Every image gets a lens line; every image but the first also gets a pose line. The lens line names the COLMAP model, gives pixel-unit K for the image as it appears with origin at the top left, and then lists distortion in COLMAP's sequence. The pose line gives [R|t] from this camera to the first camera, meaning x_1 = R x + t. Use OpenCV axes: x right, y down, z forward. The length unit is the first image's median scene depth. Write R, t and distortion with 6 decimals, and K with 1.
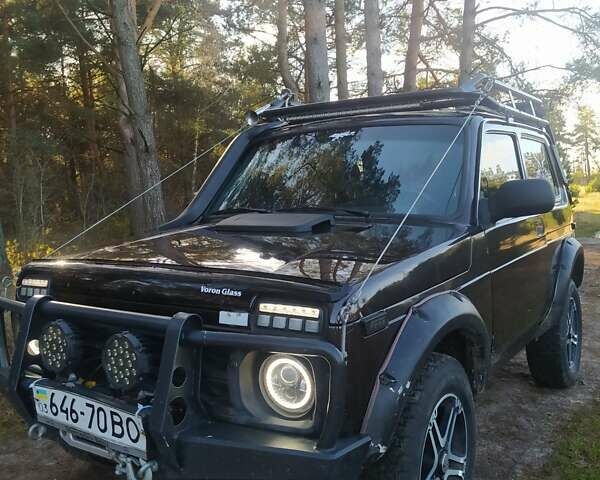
lens RADIAL K [[604.2, 0, 300.0], [0, 604.2, 240.0], [0, 0, 1]] dist [0.152196, -0.272360]
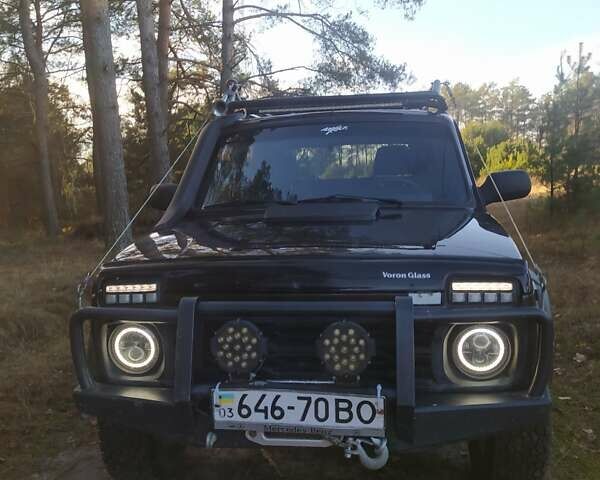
lens RADIAL K [[604.2, 0, 300.0], [0, 604.2, 240.0], [0, 0, 1]] dist [0.152196, -0.272360]
pose [[0.898509, -0.055653, 0.435412, -0.771465], [0.048045, 0.998439, 0.028474, -0.019049], [-0.436317, -0.004665, 0.899781, 0.104455]]
